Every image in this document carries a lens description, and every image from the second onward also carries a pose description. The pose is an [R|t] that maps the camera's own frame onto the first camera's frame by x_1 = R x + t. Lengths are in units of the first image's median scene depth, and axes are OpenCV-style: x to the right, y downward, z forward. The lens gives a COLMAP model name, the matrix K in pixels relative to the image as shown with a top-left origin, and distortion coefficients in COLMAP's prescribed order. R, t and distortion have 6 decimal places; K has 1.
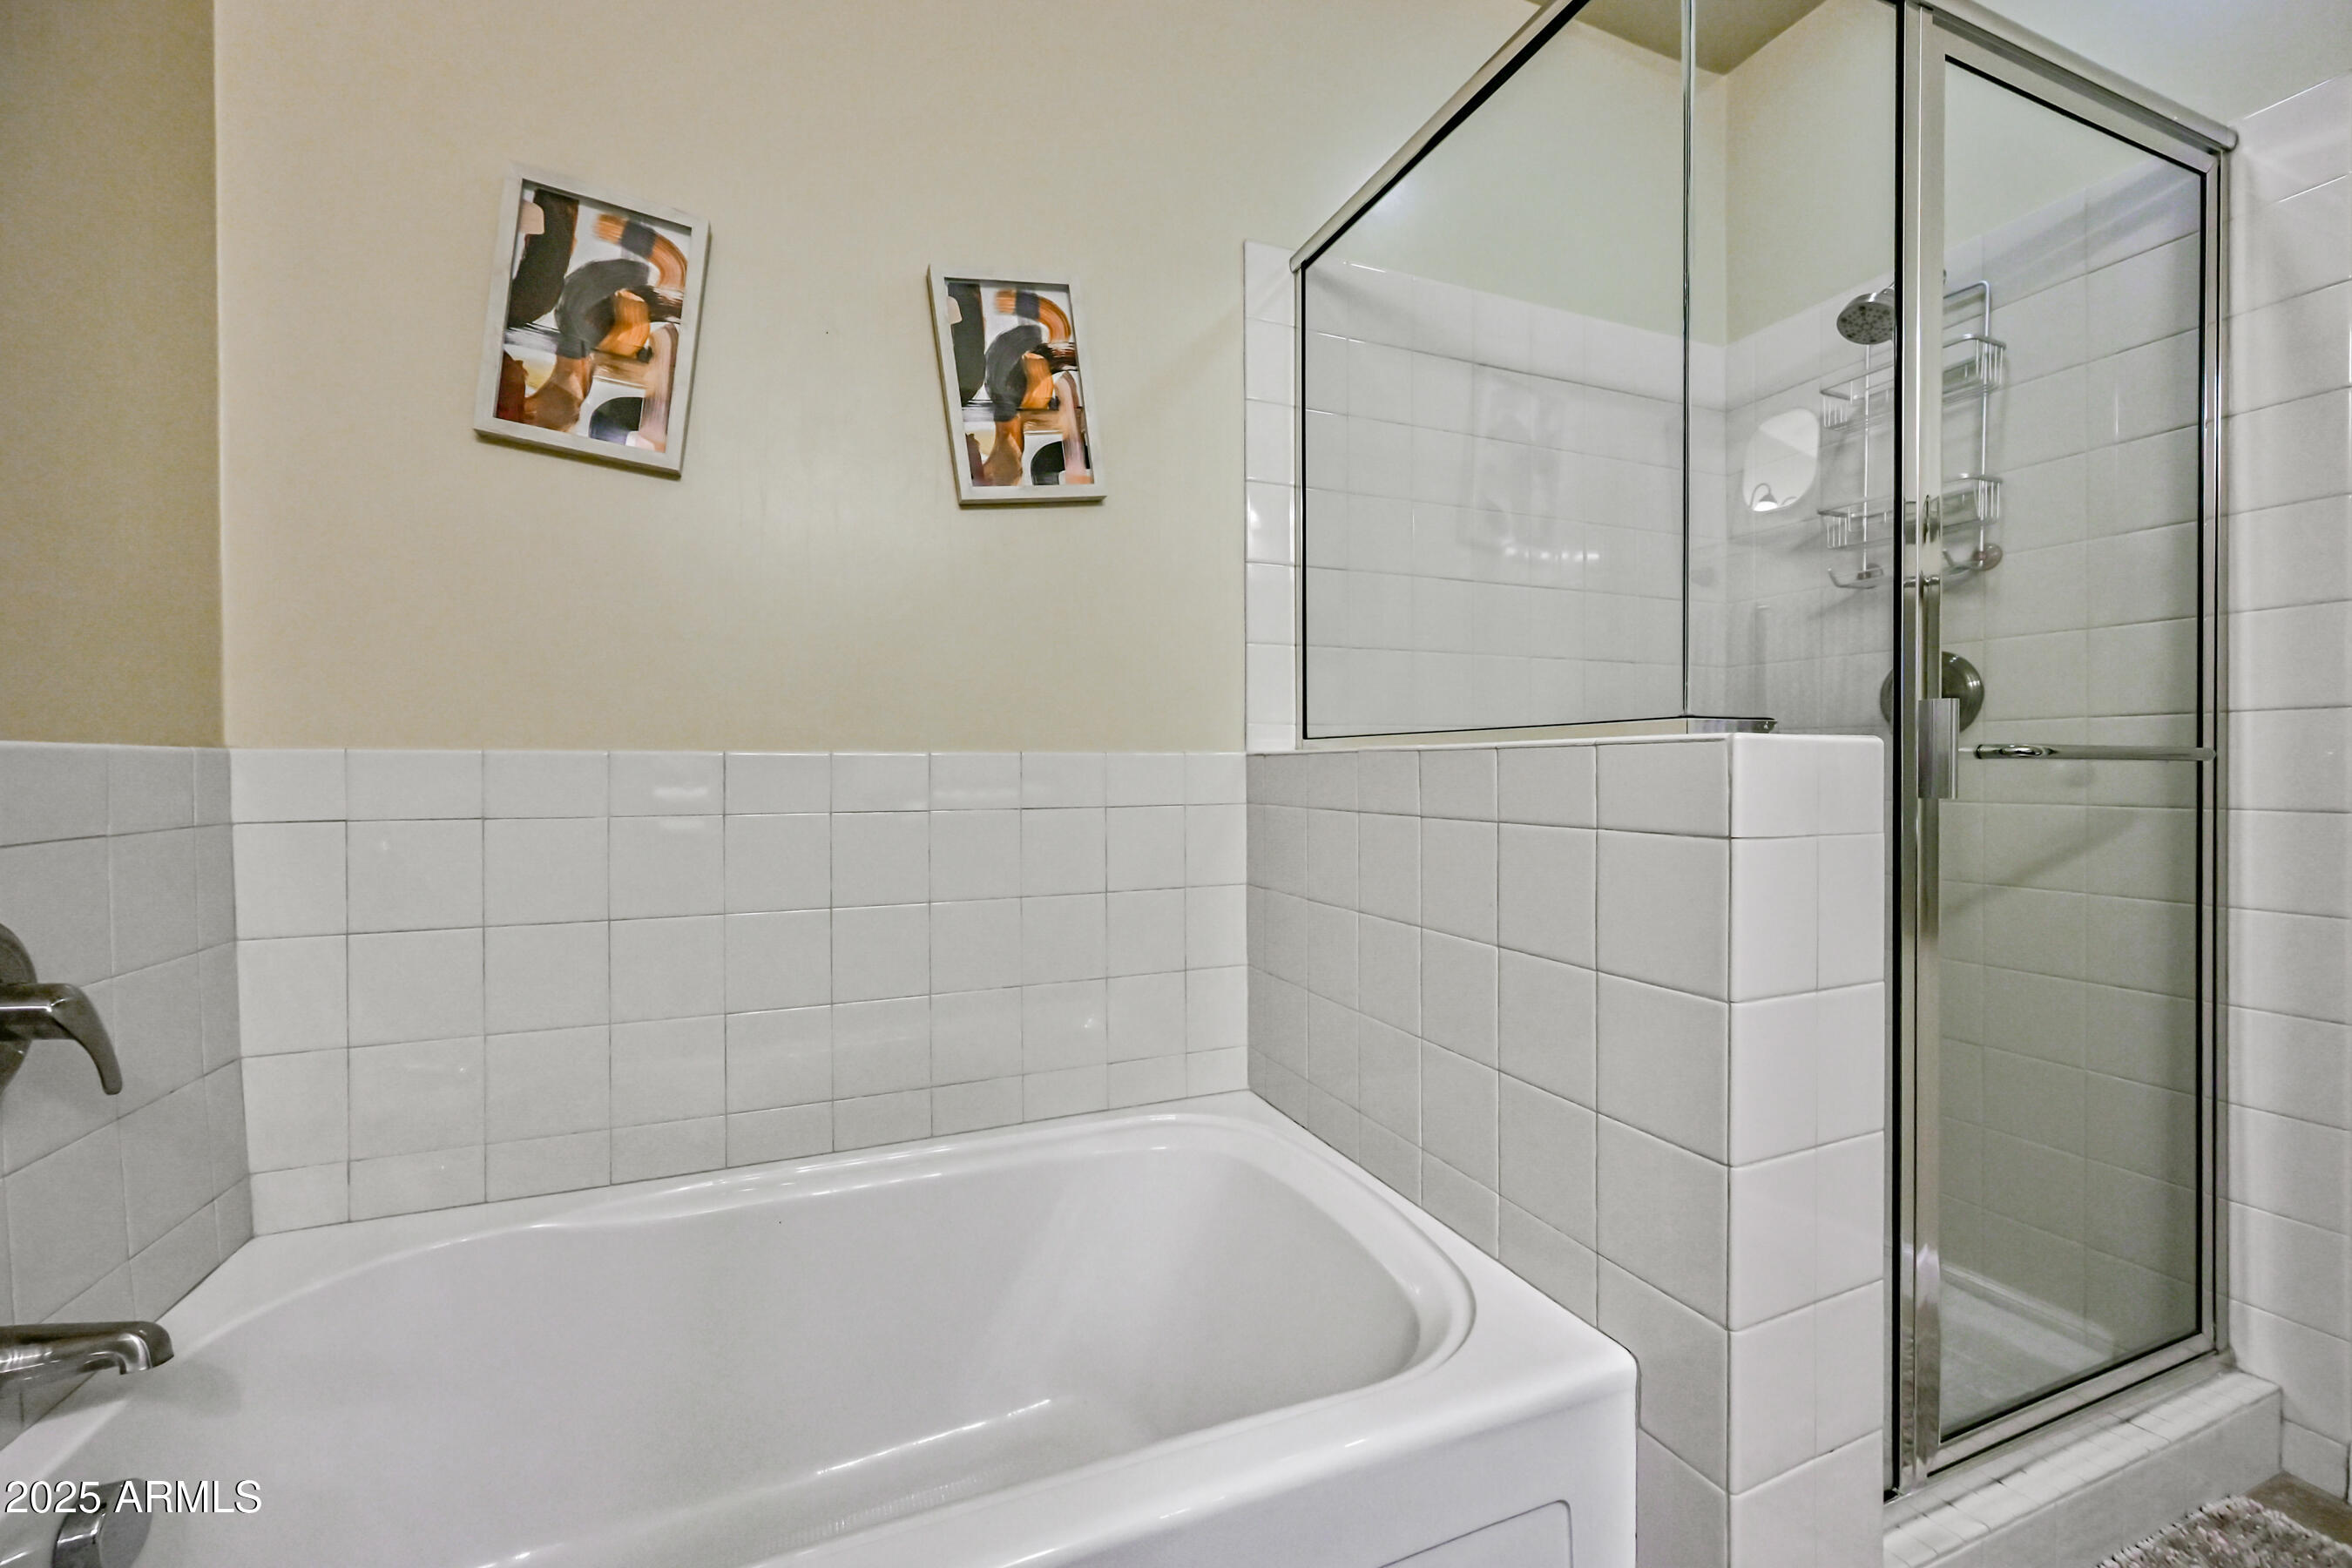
lens RADIAL K [[948.9, 0, 1174.9], [0, 948.9, 780.9], [0, 0, 1]] dist [-0.002107, 0.000470]
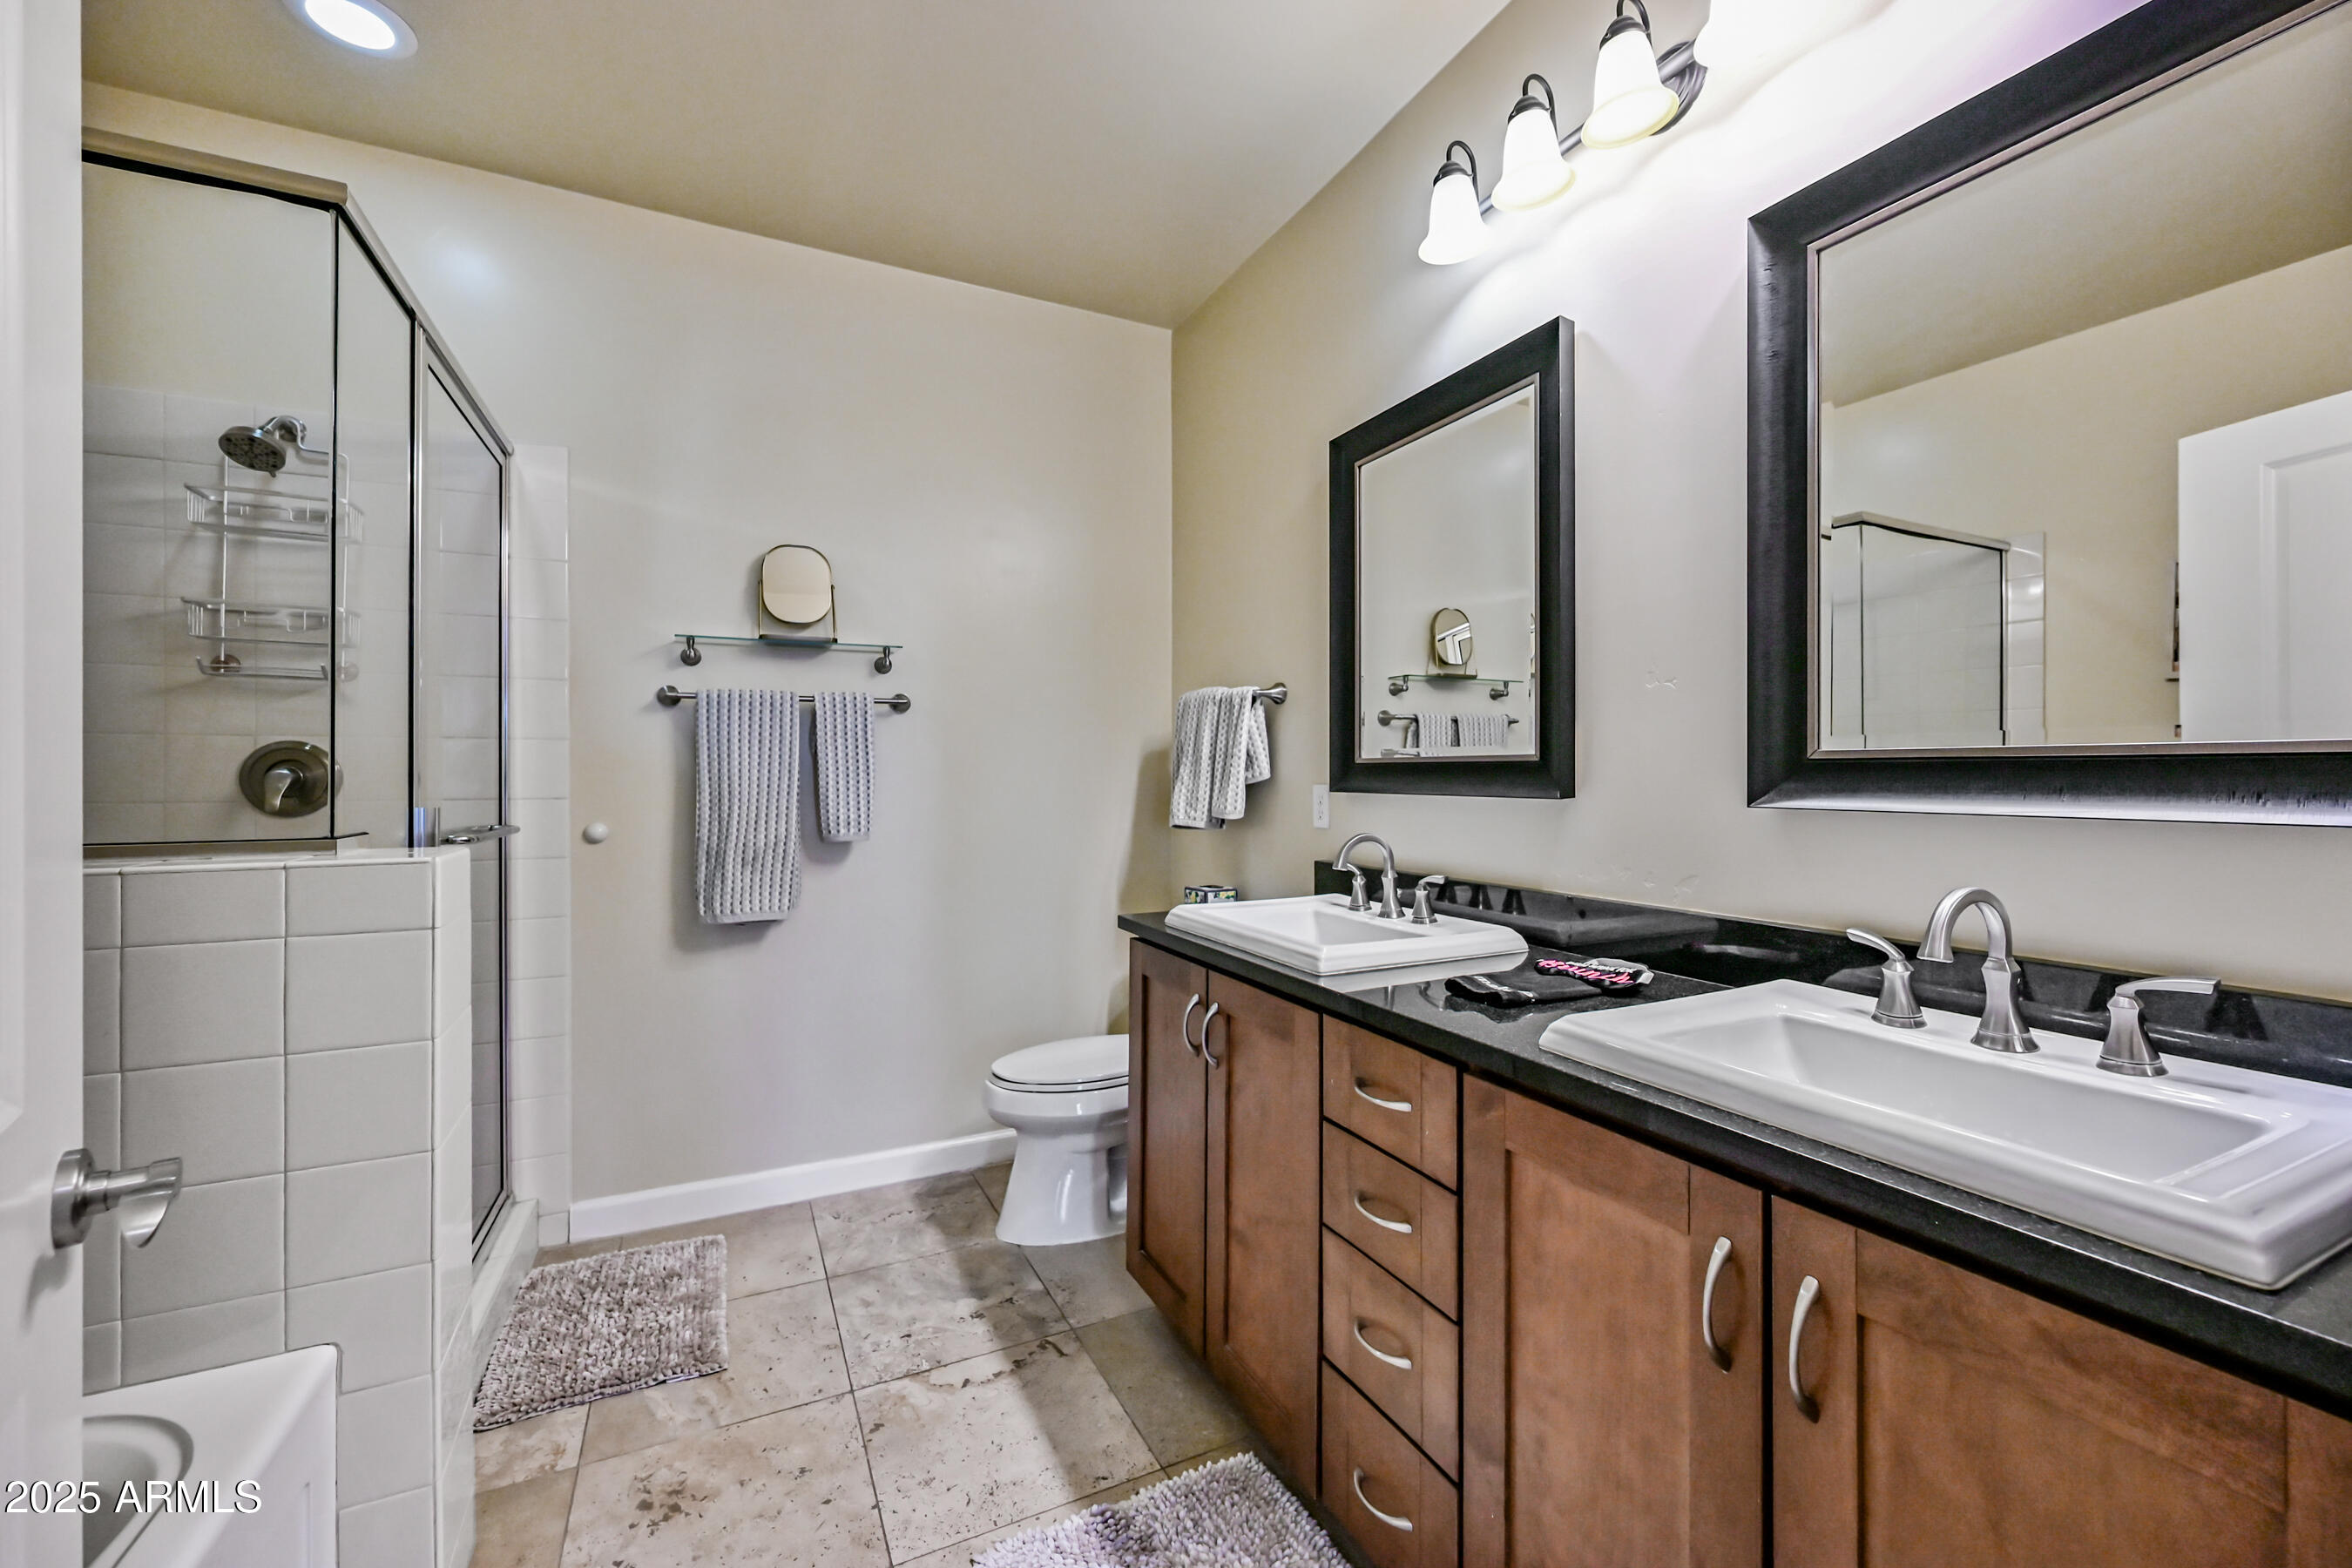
lens RADIAL K [[948.9, 0, 1174.3], [0, 948.9, 775.3], [0, 0, 1]] dist [-0.002107, 0.000470]
pose [[-0.059678, 0.003390, 0.998212, -0.634573], [0.009827, 0.999948, -0.002809, -0.108697], [-0.998169, 0.009642, -0.059708, -0.047832]]
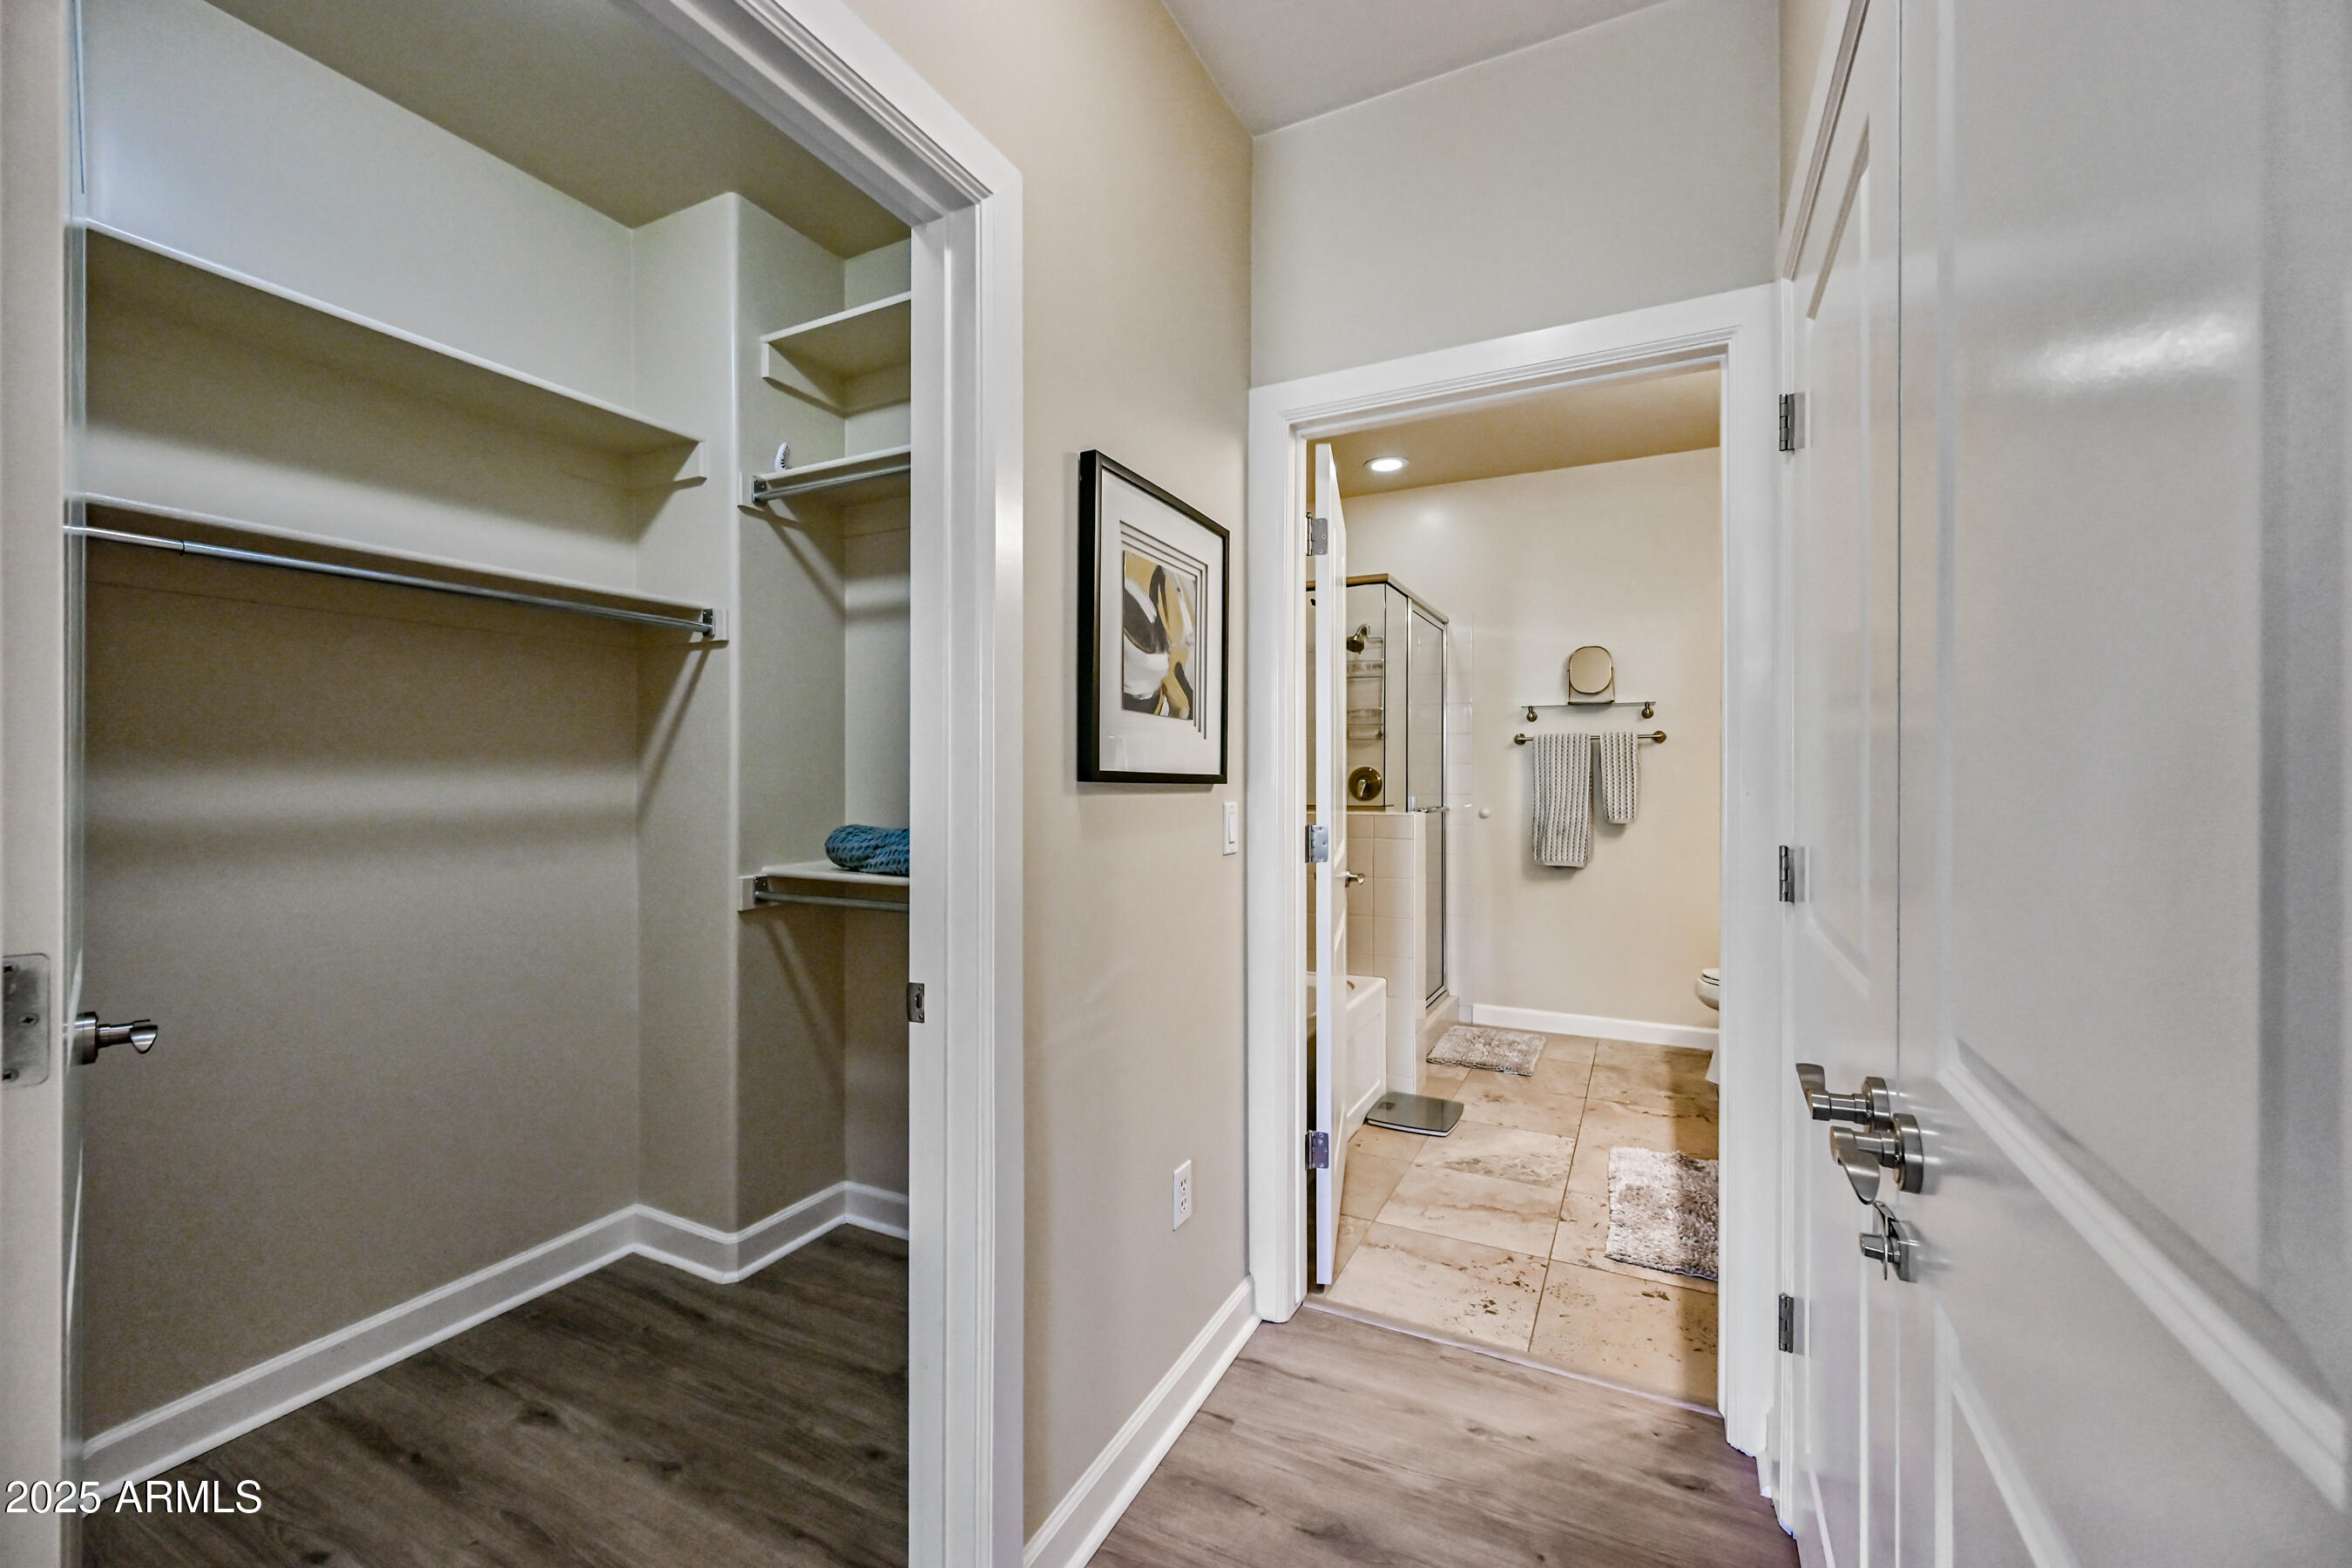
lens RADIAL K [[948.9, 0, 1174.7], [0, 948.9, 777.9], [0, 0, 1]] dist [-0.002107, 0.000470]
pose [[0.759383, 0.001866, 0.650641, -1.839697], [0.003172, 0.999973, -0.006570, -0.121436], [-0.650636, 0.007053, 0.759357, -0.920845]]
